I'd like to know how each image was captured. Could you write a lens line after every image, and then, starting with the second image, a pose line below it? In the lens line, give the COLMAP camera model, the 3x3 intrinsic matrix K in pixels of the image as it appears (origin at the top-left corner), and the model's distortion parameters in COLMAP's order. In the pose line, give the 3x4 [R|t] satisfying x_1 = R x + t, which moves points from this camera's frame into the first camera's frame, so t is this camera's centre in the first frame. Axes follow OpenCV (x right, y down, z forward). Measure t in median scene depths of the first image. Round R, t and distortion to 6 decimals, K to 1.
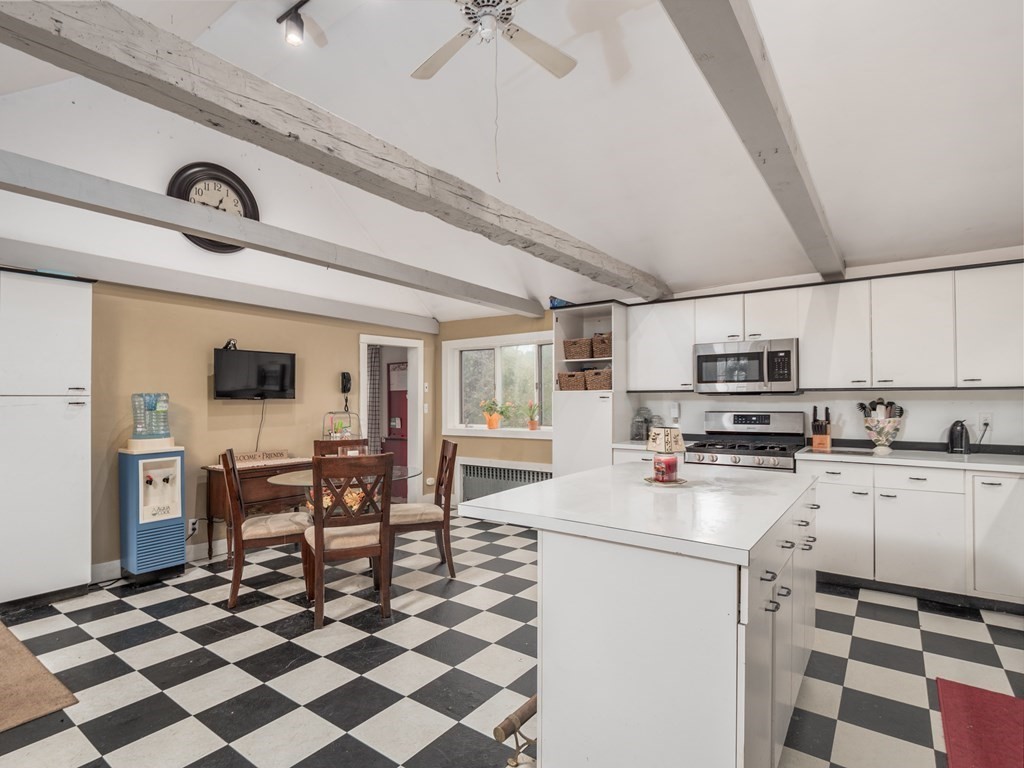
lens RADIAL K [[525.9, 0, 507.3], [0, 525.9, 391.1], [0, 0, 1]] dist [-0.000604, 0.000101]
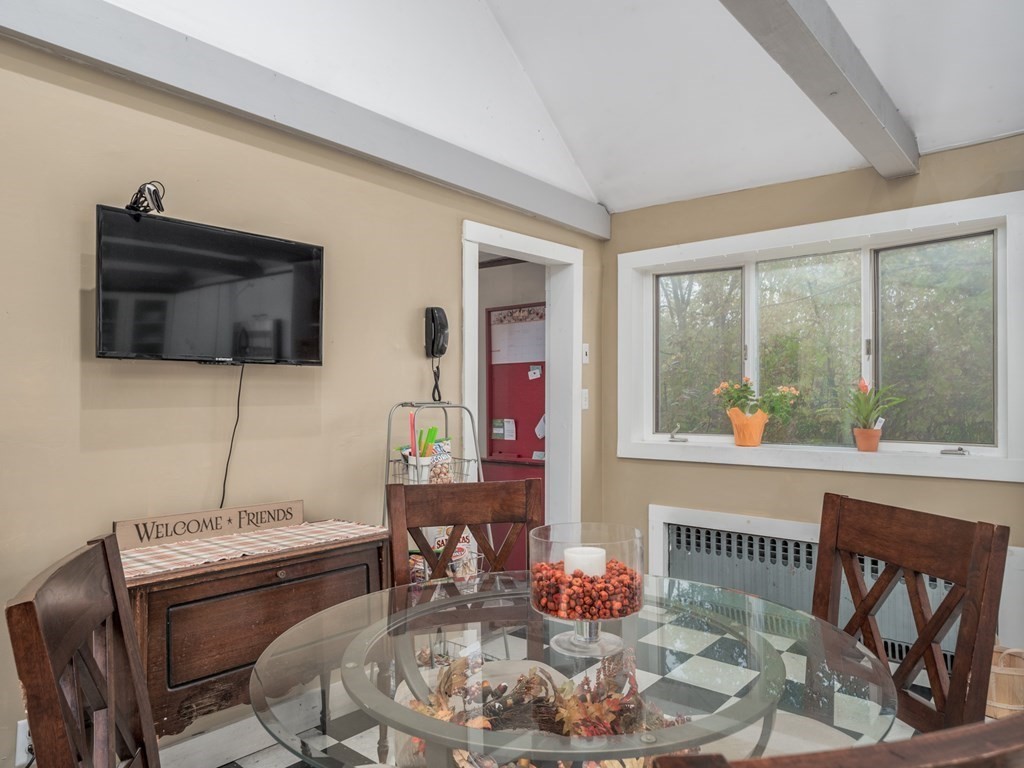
lens RADIAL K [[664.6, 0, 492.4], [0, 664.6, 391.0], [0, 0, 1]] dist [0.003483, 0.000370]
pose [[0.996839, 0.006307, -0.079195, -0.210419], [-0.005785, 0.999960, 0.006812, 0.024790], [0.079234, -0.006332, 0.996836, 0.460007]]
